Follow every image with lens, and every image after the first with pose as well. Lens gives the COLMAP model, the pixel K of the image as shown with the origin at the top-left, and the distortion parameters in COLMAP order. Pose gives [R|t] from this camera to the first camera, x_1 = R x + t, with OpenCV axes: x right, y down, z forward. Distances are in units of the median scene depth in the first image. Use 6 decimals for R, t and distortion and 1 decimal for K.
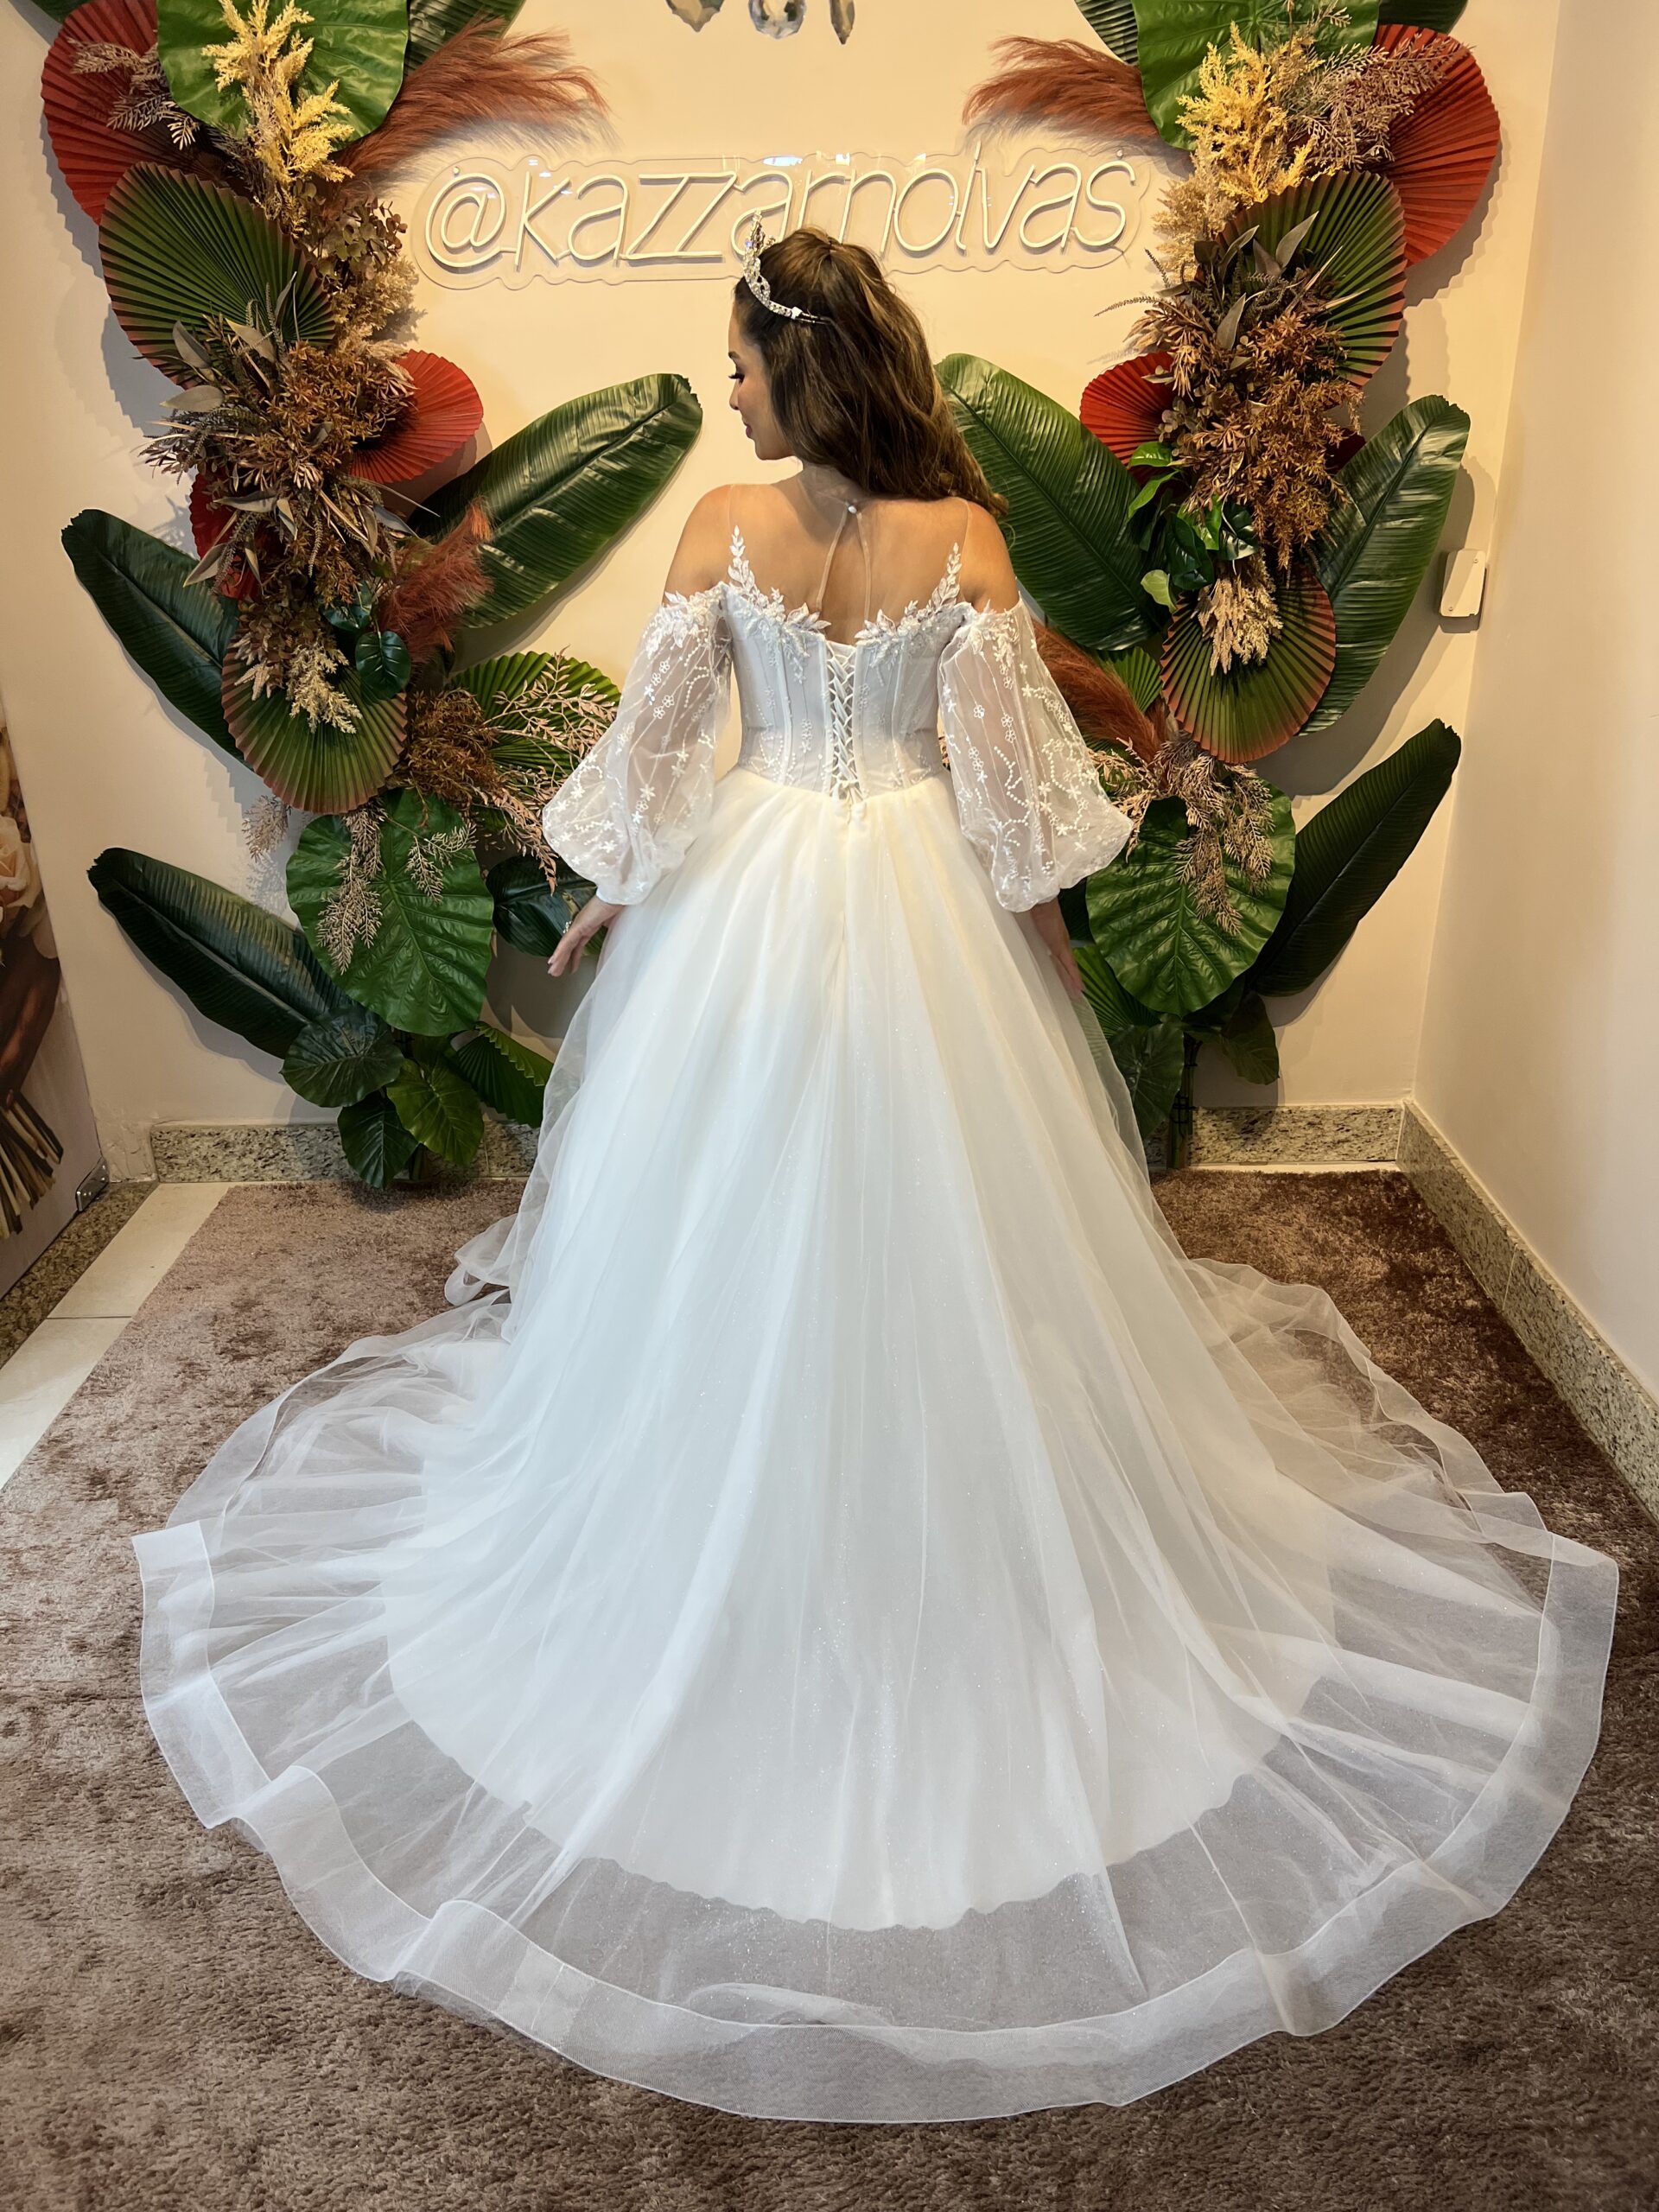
lens RADIAL K [[1654.4, 0, 843.6], [0, 1654.4, 1121.7], [0, 0, 1]] dist [0.030352, -0.035196]
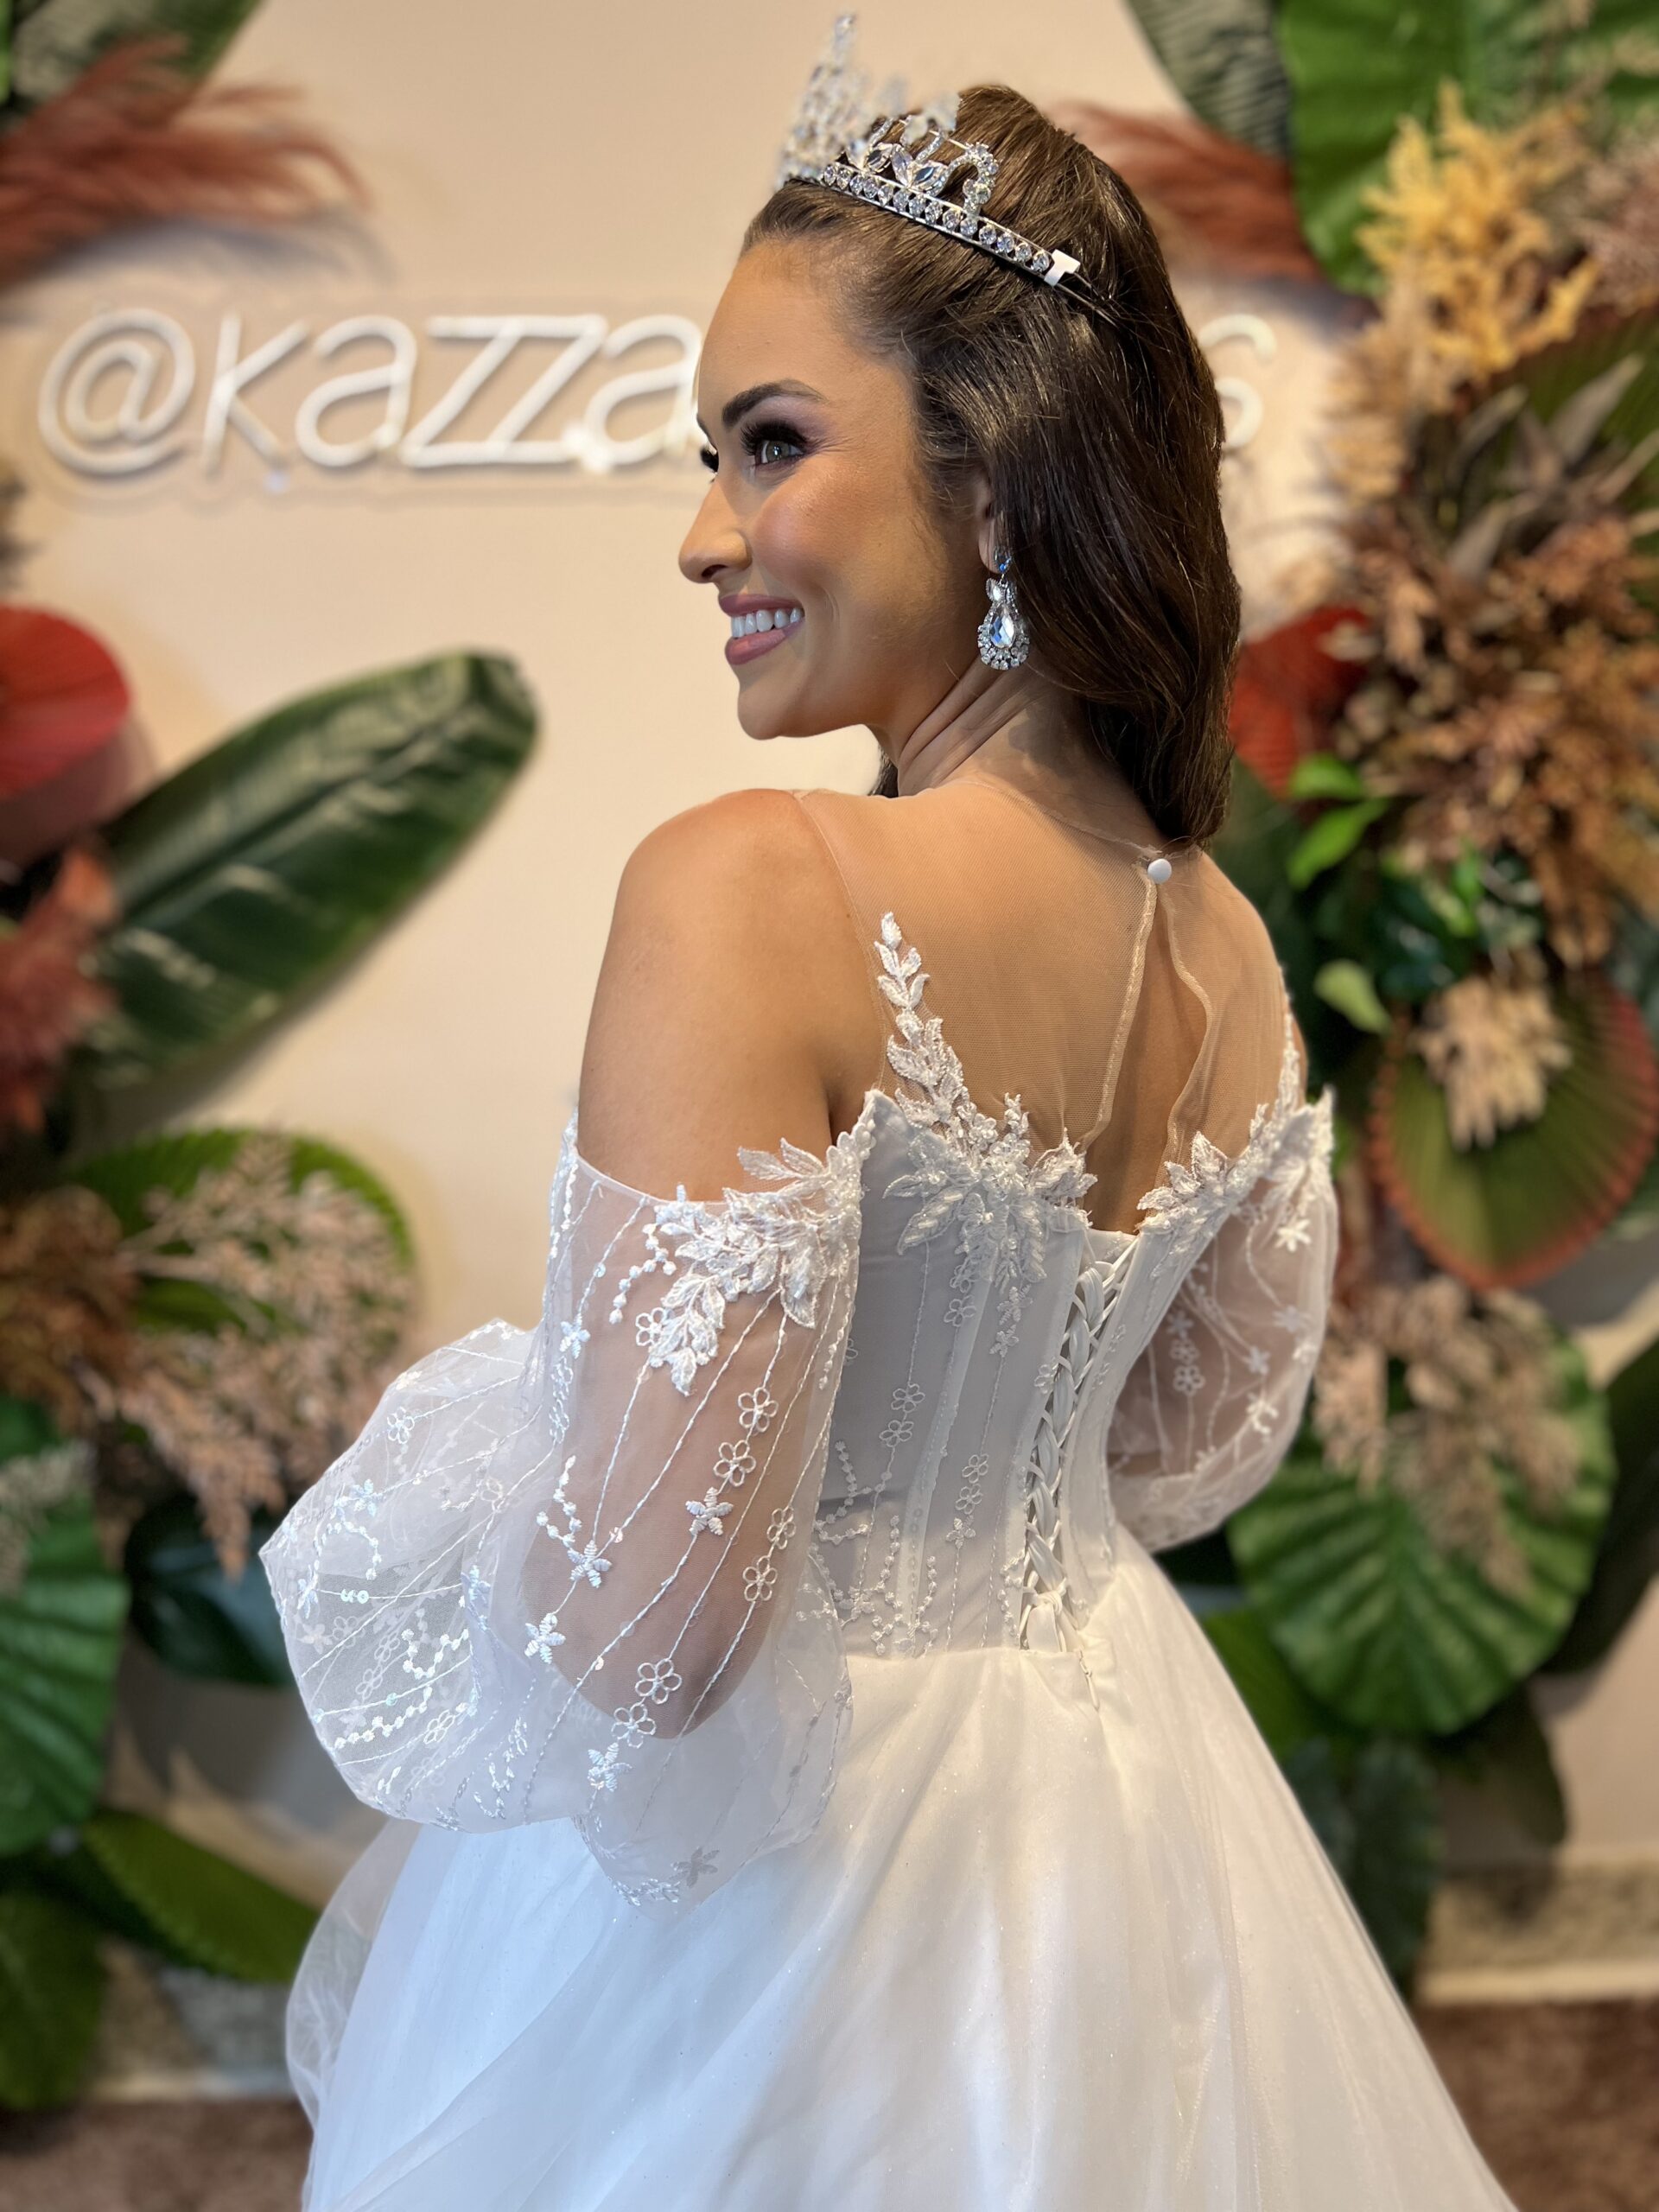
lens RADIAL K [[1653.7, 0, 831.0], [0, 1653.7, 1111.1], [0, 0, 1]] dist [0.034272, -0.046125]
pose [[0.996641, -0.016618, 0.080195, -0.033869], [0.036028, 0.968322, -0.247093, -0.150973], [-0.073548, 0.249152, 0.965668, 0.479528]]
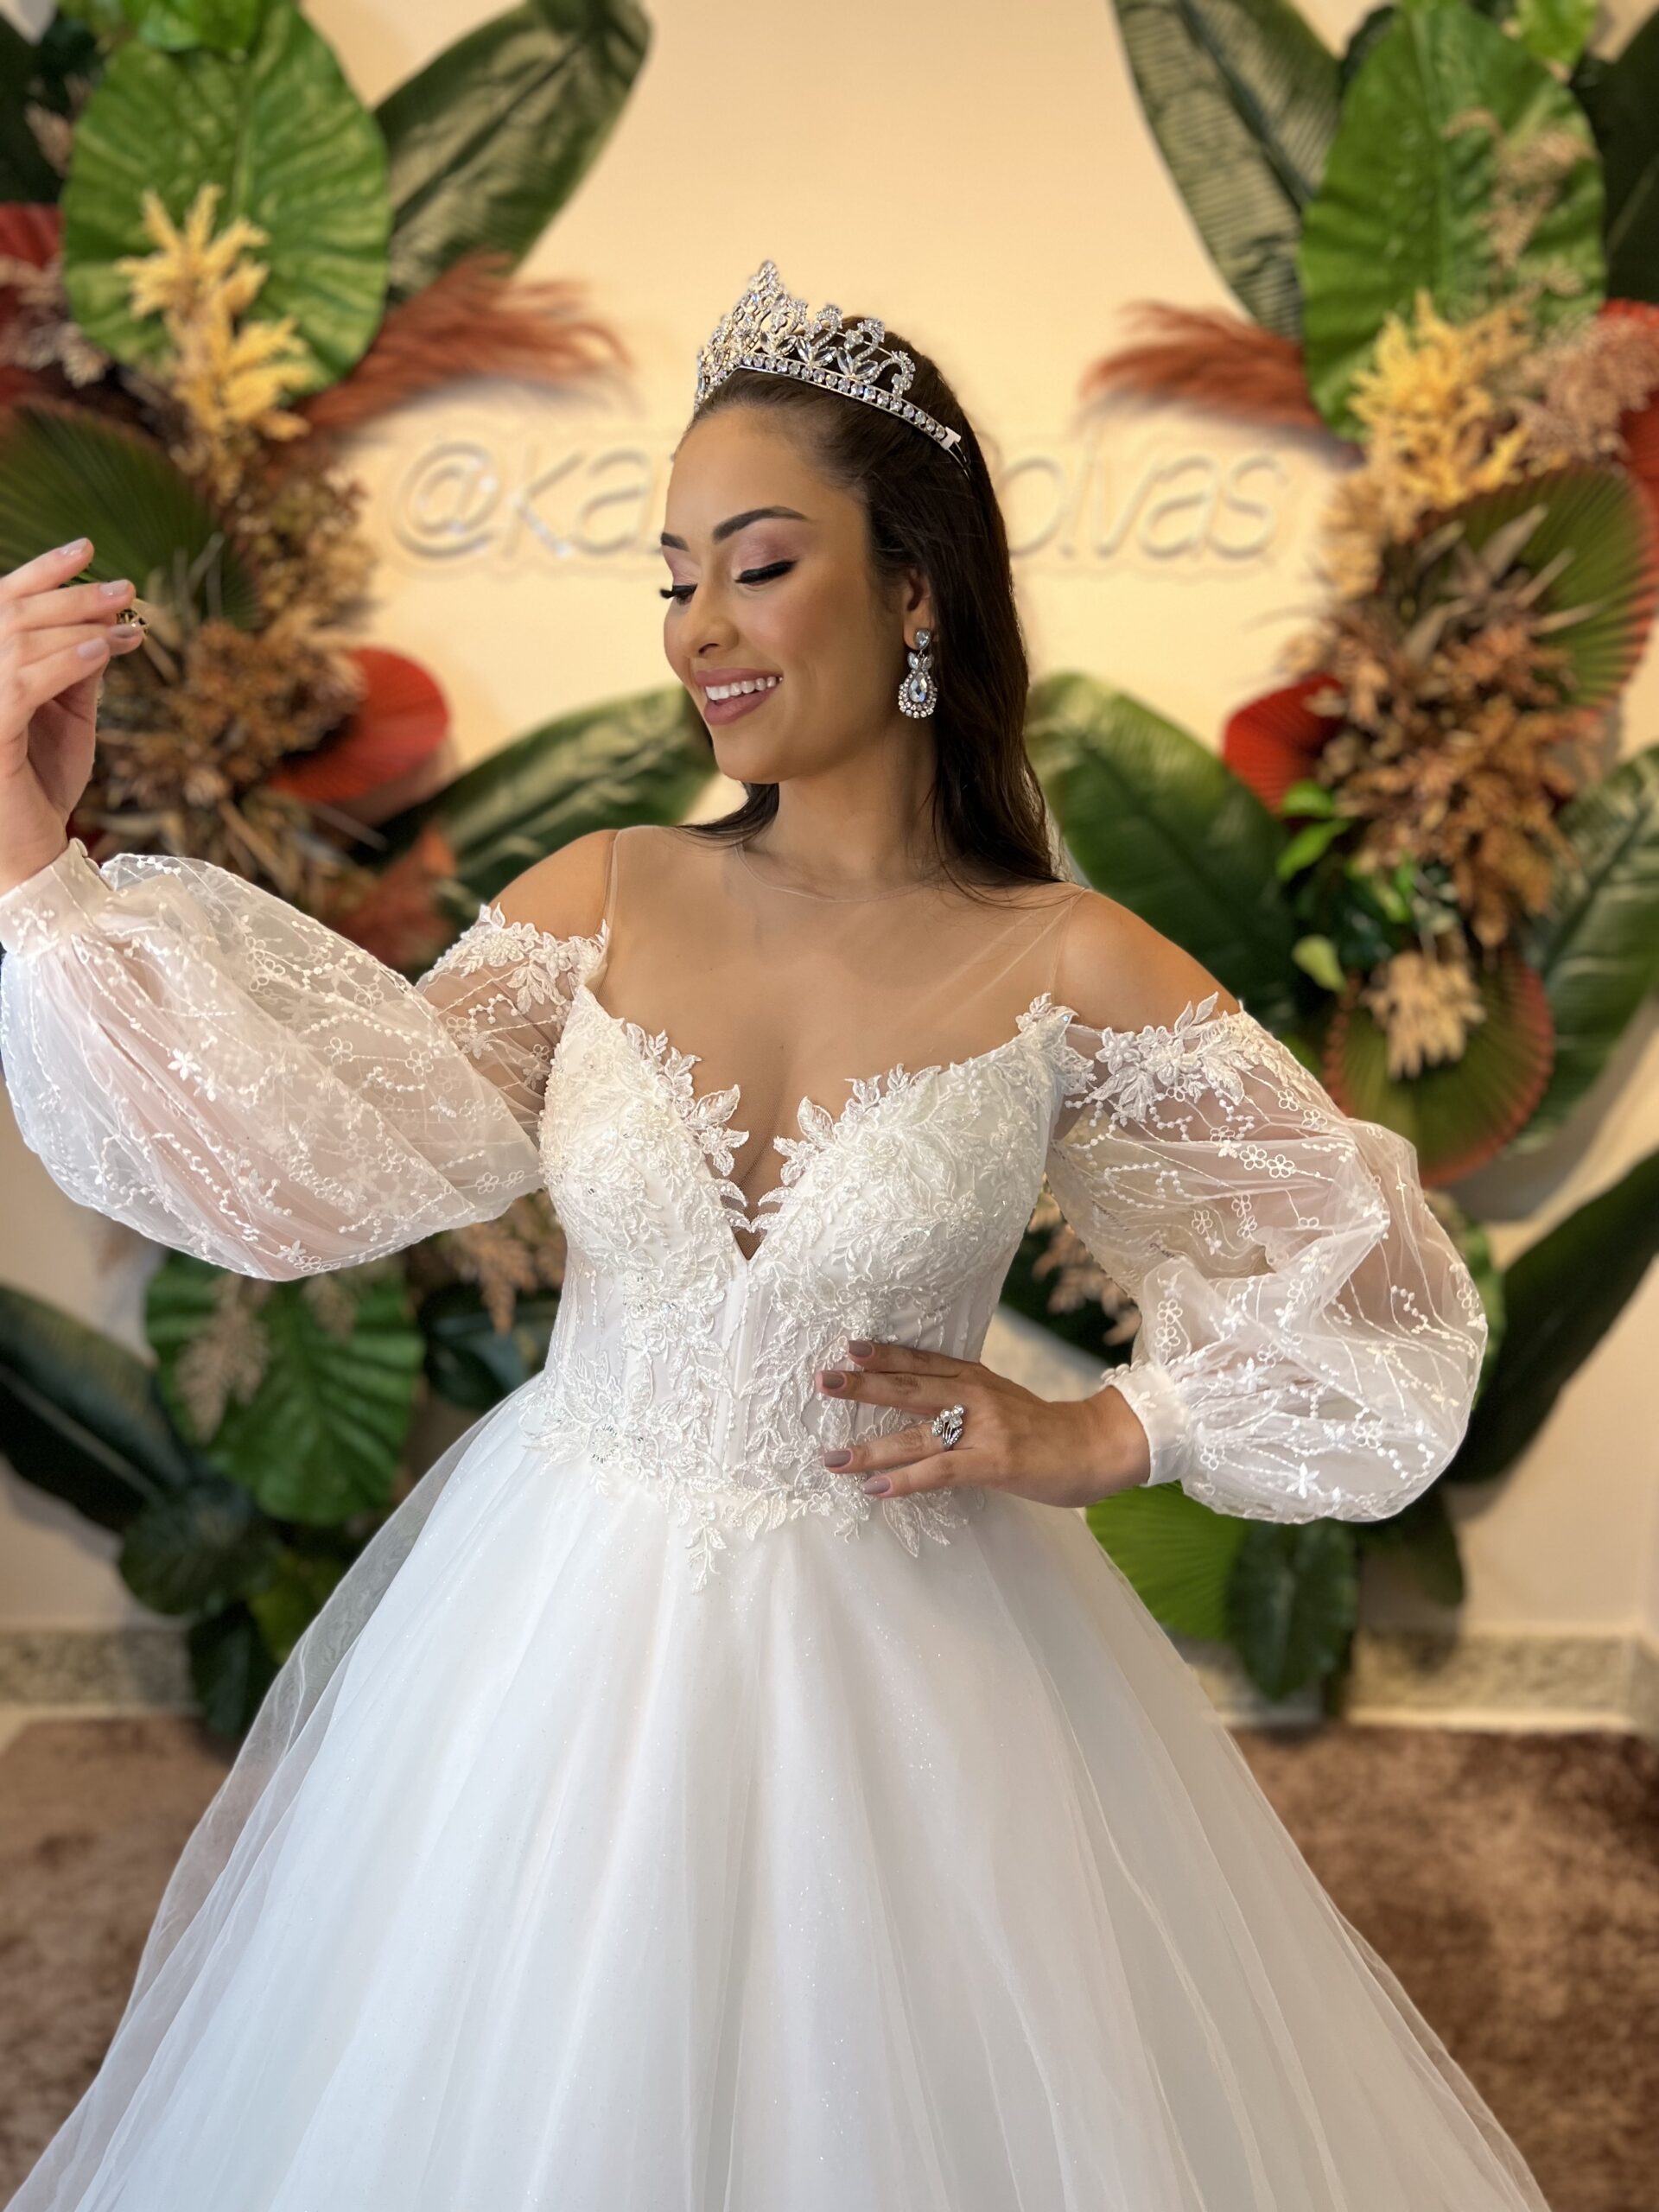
lens RADIAL K [[1653.7, 0, 831.0], [0, 1653.7, 1111.1], [0, 0, 1]] dist [0.034272, -0.046125]
pose [[0.999458, 0.027124, 0.018629, -0.049020], [-0.022658, 0.977839, -0.208128, -0.090263], [-0.023861, 0.207593, 0.977924, 0.272106]]
